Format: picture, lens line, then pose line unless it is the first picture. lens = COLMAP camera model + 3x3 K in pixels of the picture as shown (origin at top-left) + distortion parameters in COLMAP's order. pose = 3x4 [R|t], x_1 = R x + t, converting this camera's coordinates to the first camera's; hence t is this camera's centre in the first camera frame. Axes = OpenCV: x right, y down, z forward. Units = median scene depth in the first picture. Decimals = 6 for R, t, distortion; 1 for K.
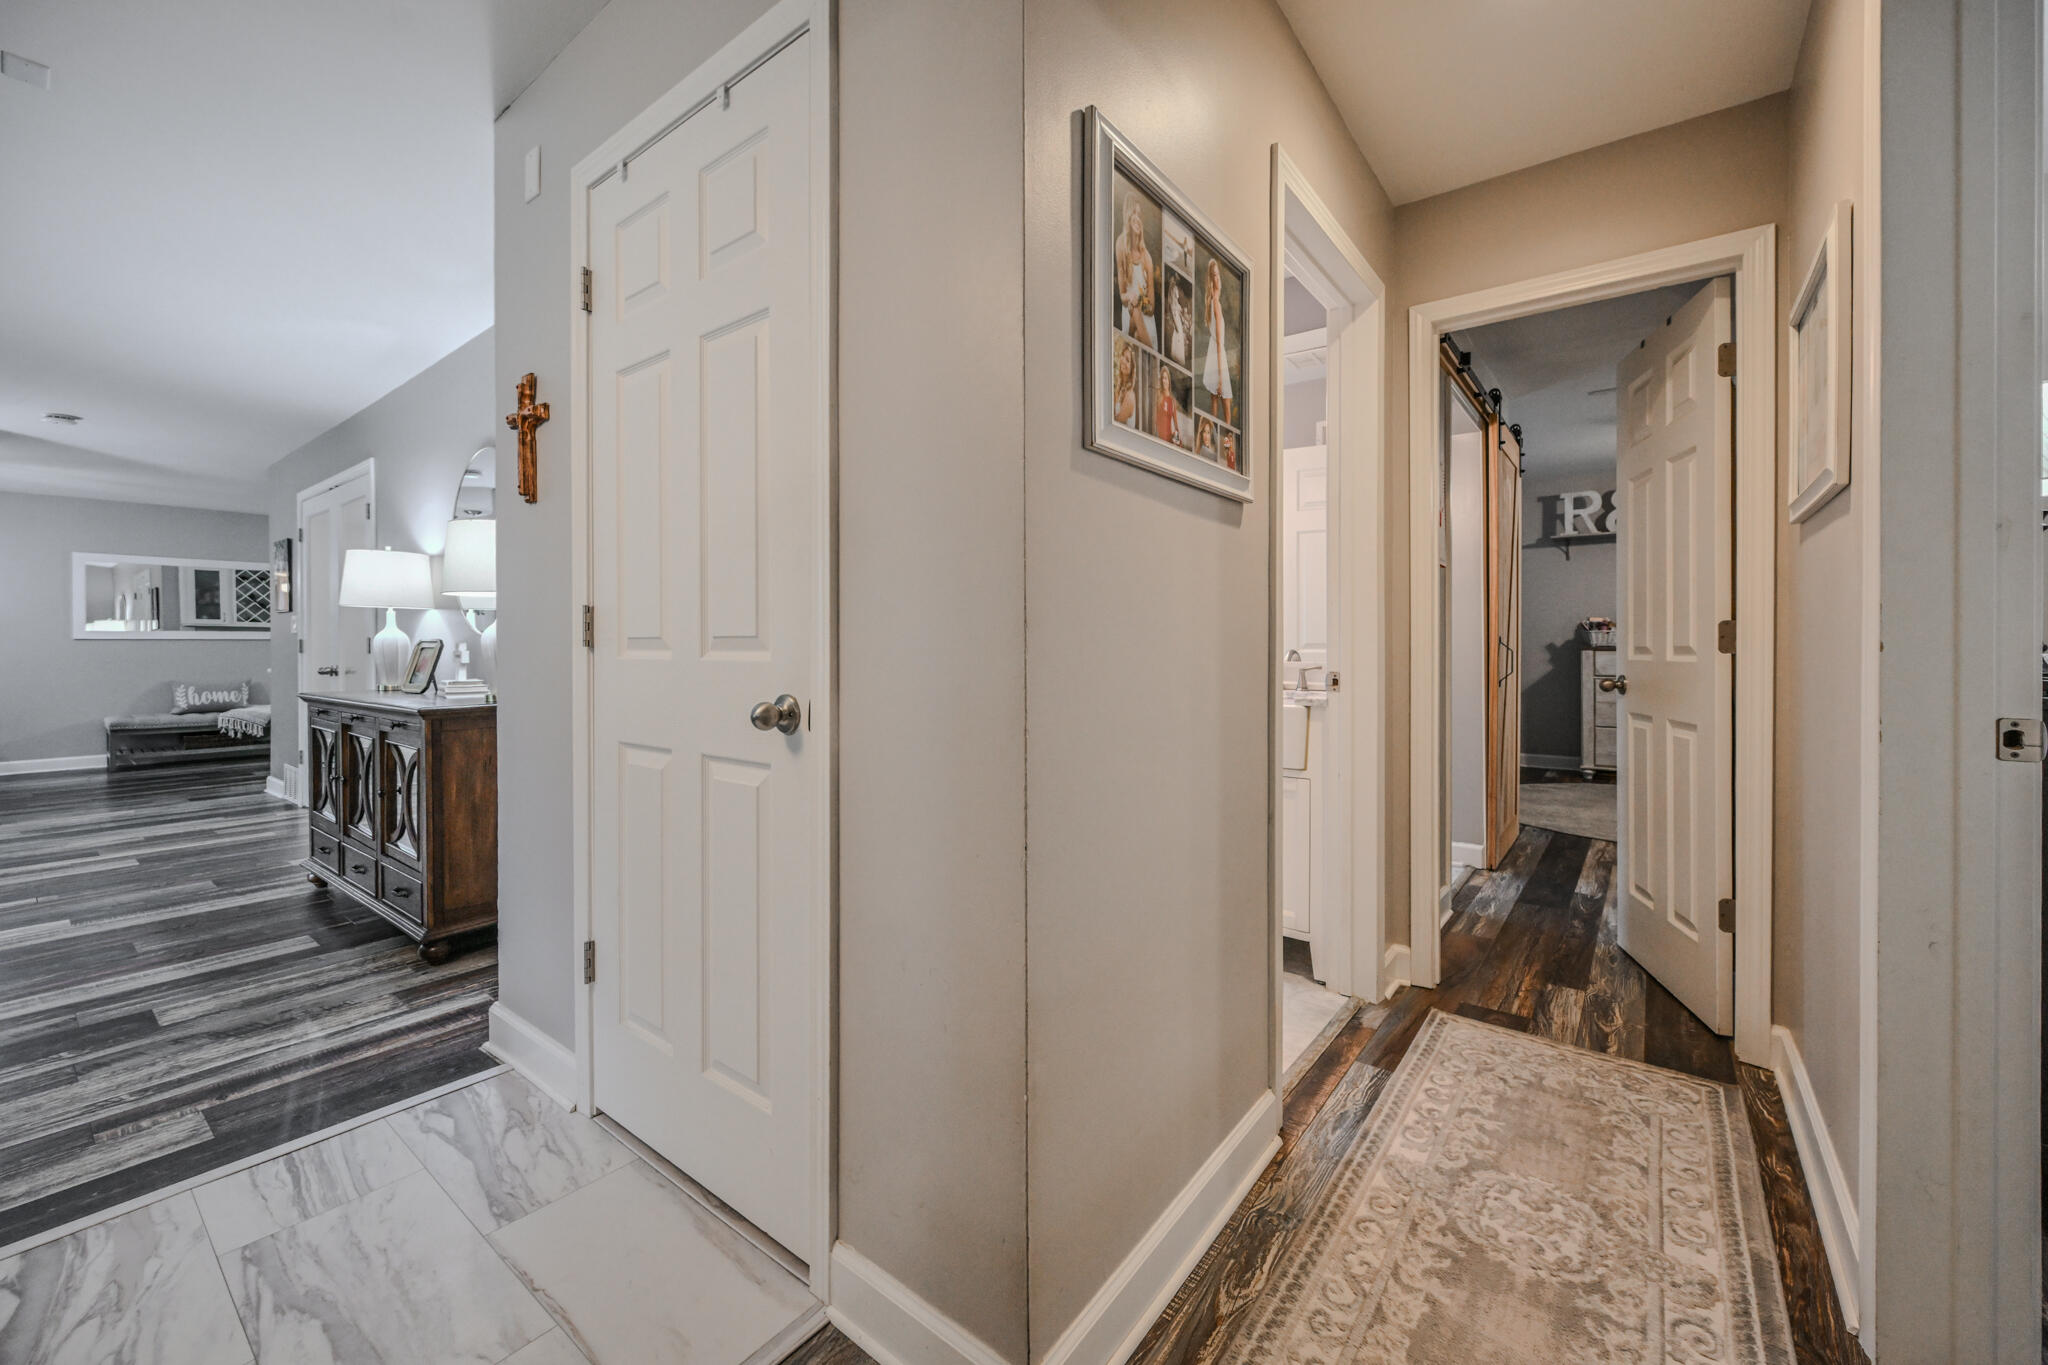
lens RADIAL K [[822.4, 0, 989.4], [0, 822.4, 646.2], [0, 0, 1]] dist [0.000374, -0.000075]
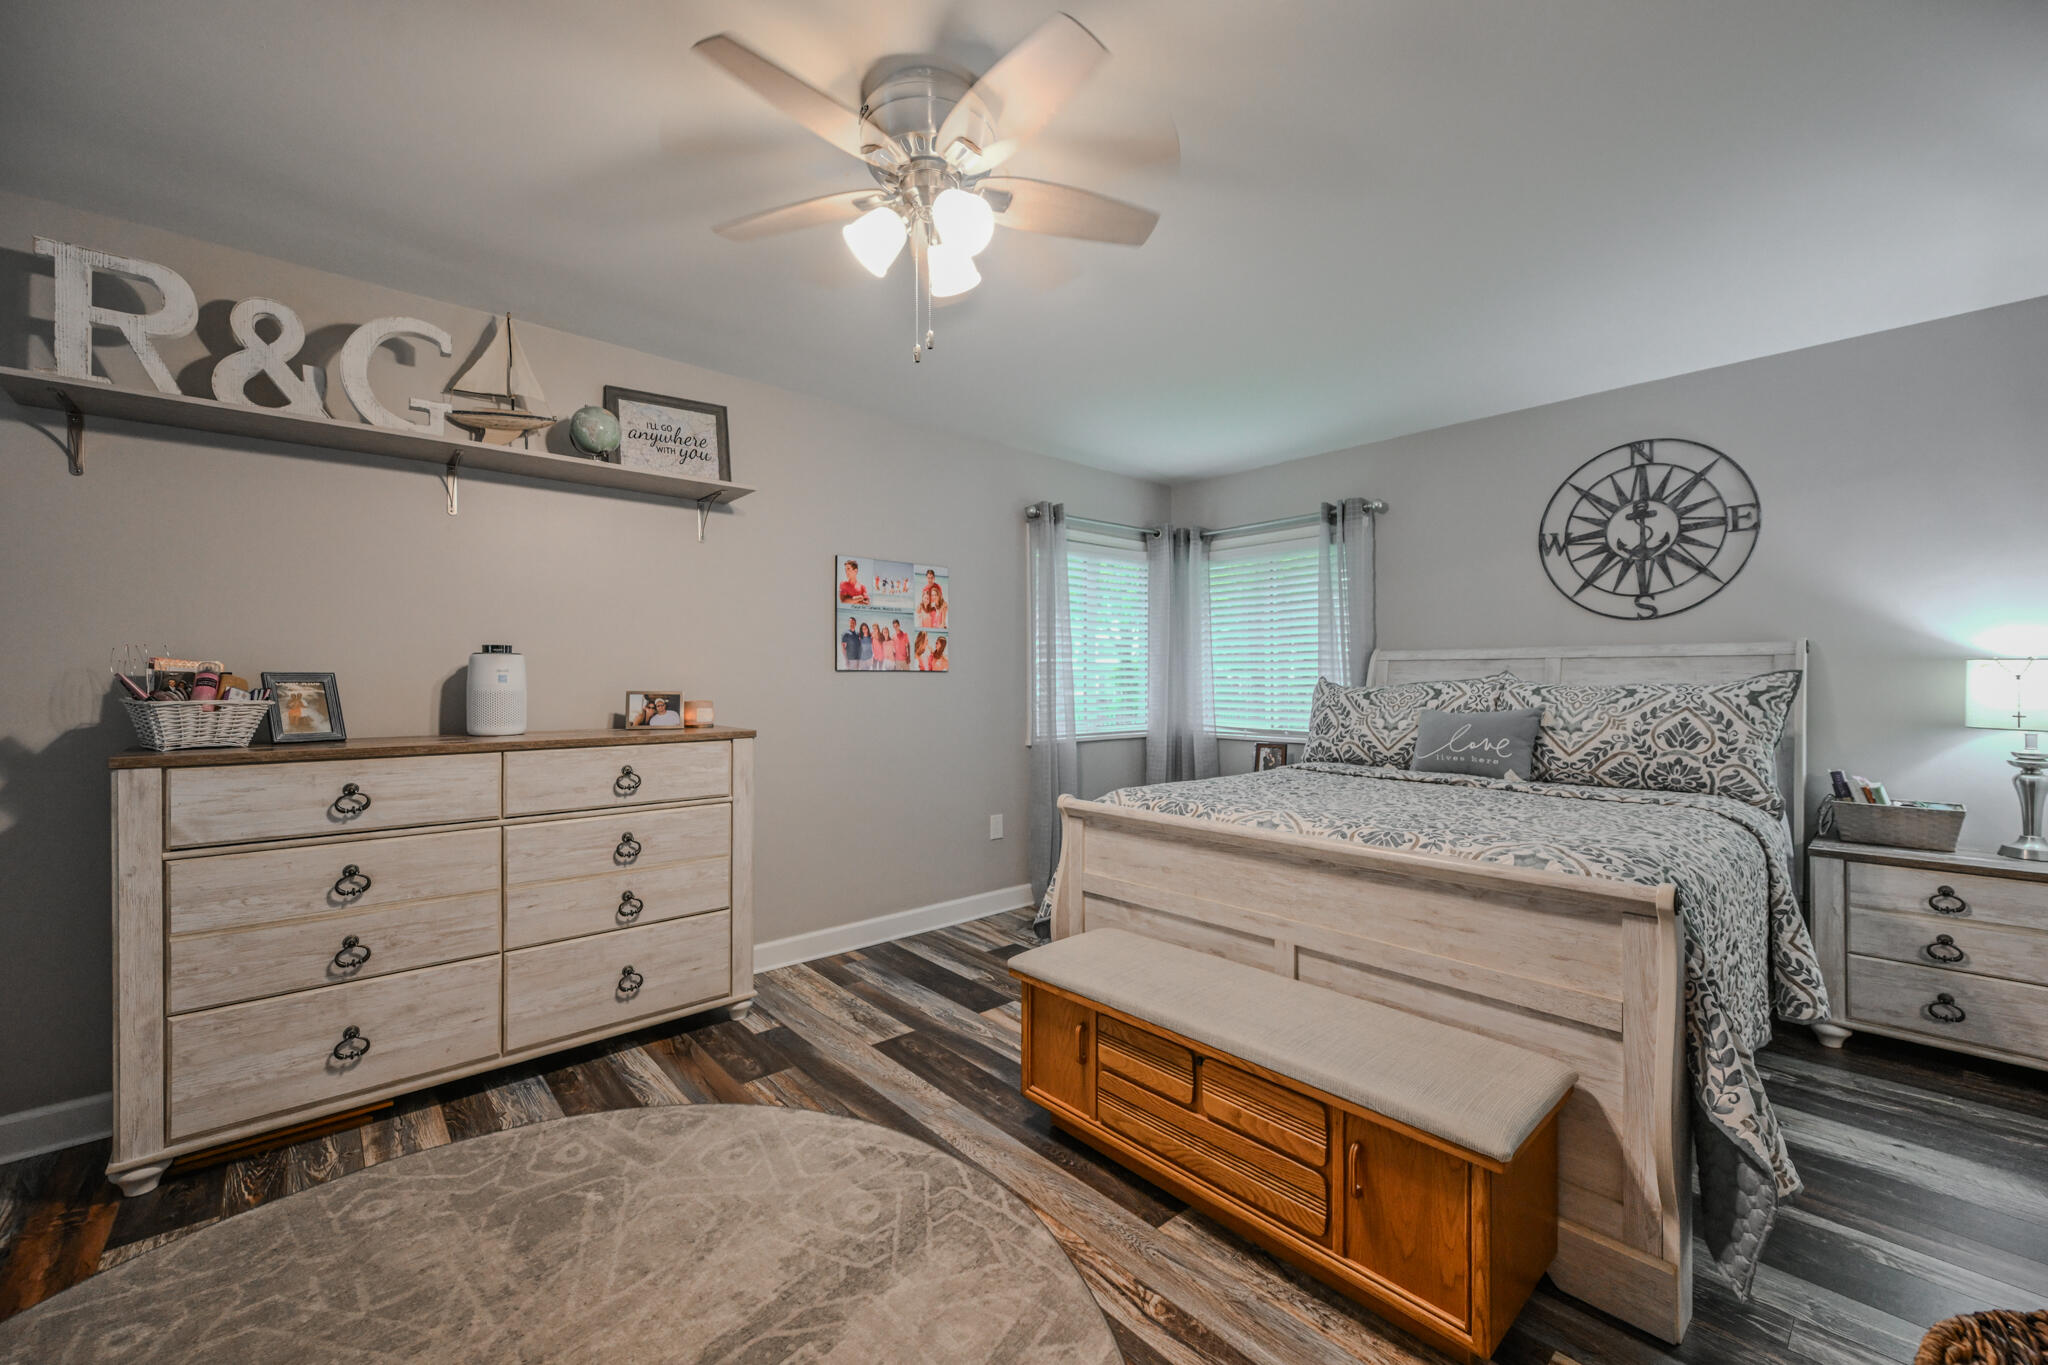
lens RADIAL K [[822.4, 0, 1022.3], [0, 822.4, 679.4], [0, 0, 1]] dist [0.000374, -0.000075]
pose [[0.160041, 0.004672, 0.987099, 0.467031], [-0.000051, 0.999989, -0.004725, -0.025582], [-0.987110, 0.000706, 0.160039, 0.613409]]
